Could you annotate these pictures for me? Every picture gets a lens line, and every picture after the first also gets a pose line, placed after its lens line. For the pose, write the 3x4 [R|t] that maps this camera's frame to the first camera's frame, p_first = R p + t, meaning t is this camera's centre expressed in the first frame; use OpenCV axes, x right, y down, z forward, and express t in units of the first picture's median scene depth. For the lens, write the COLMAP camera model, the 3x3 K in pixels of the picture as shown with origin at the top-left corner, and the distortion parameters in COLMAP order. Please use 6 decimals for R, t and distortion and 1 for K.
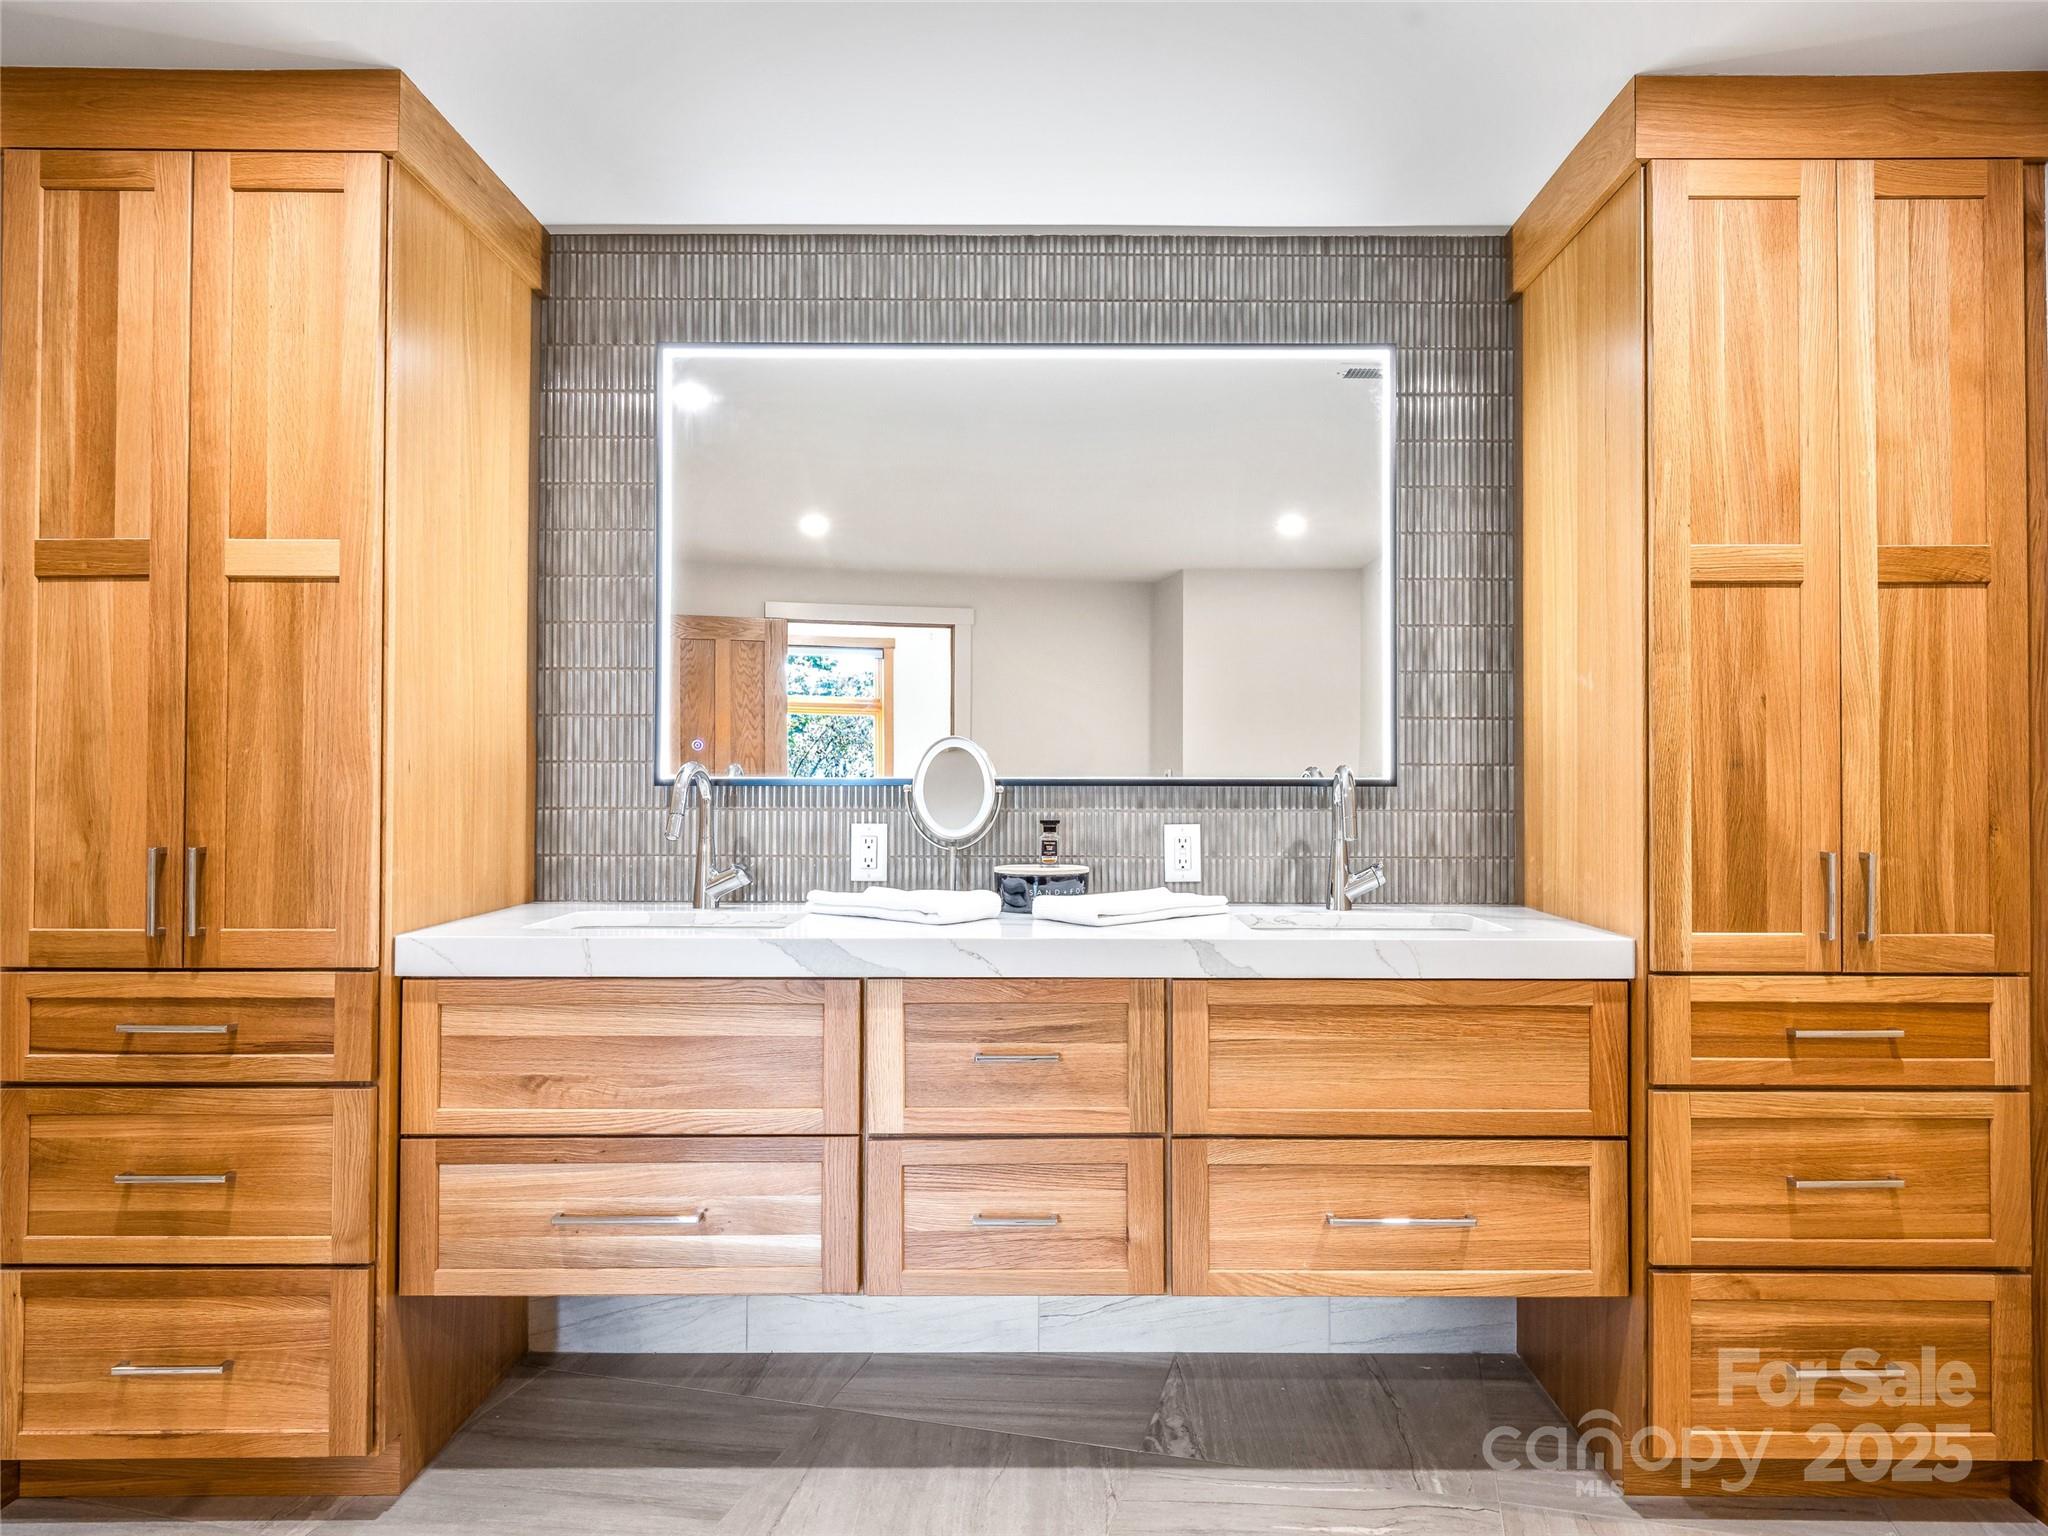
lens RADIAL K [[1272.5, 0, 1026.5], [0, 1272.5, 763.0], [0, 0, 1]] dist [0.000157, -0.001622]
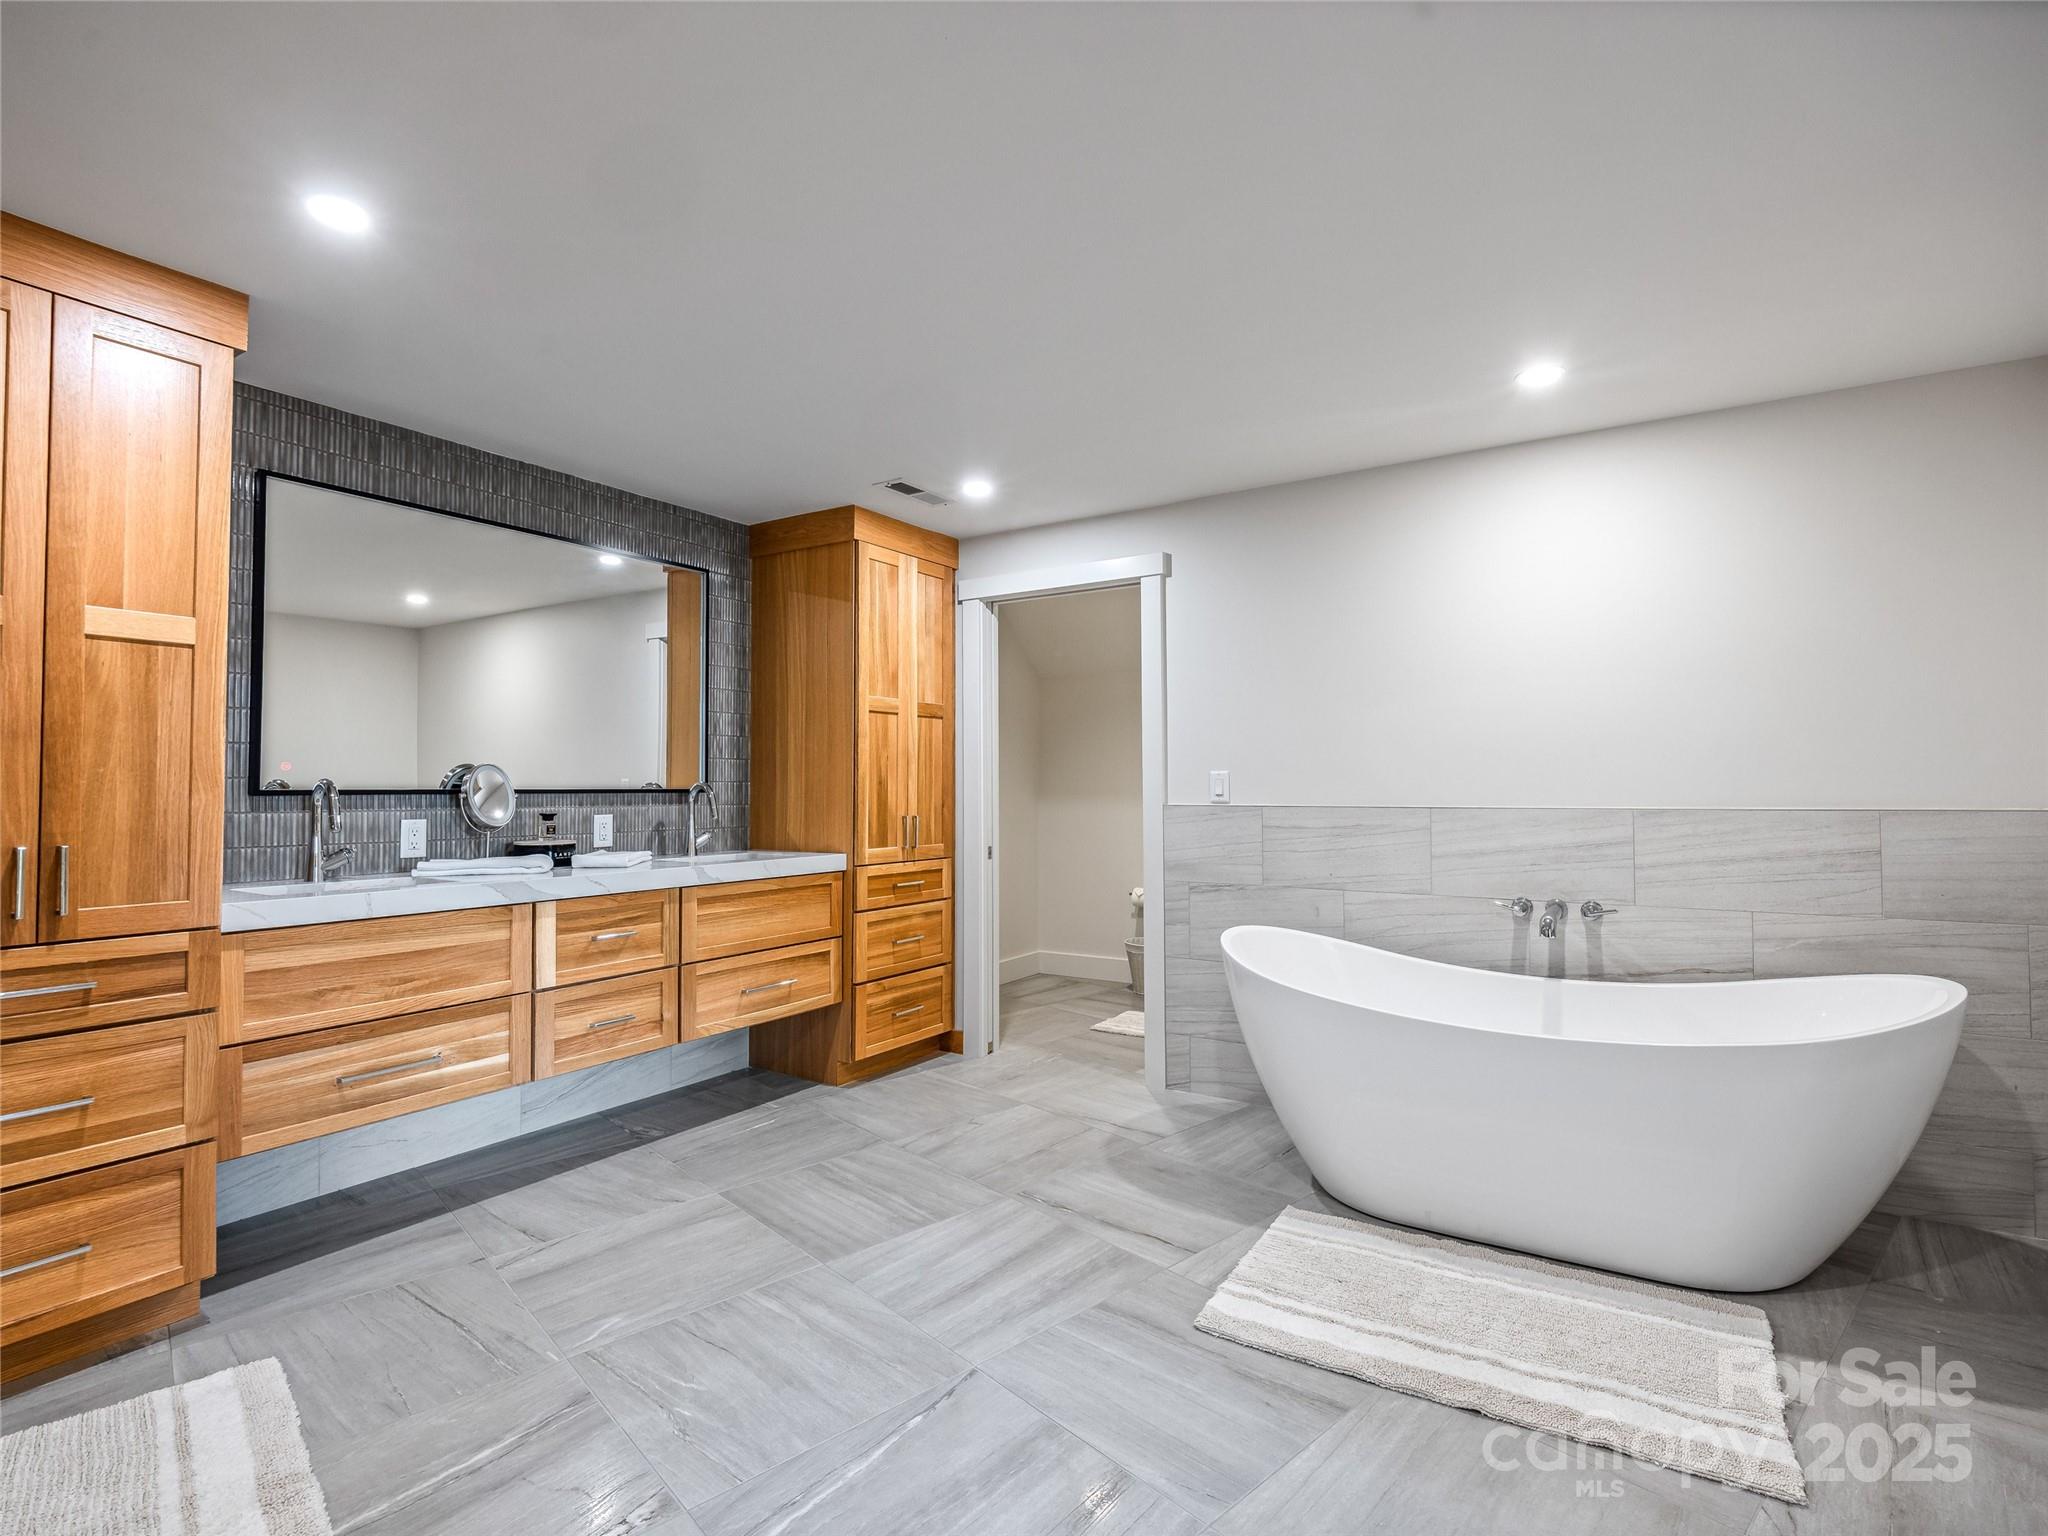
lens RADIAL K [[1040.4, 0, 1022.6], [0, 1040.4, 771.5], [0, 0, 1]] dist [-0.001431, -0.000192]
pose [[0.546878, 0.010632, 0.837145, -0.987678], [-0.007825, 0.999941, -0.007588, -0.007506], [-0.837176, -0.002401, 0.546929, -0.367592]]
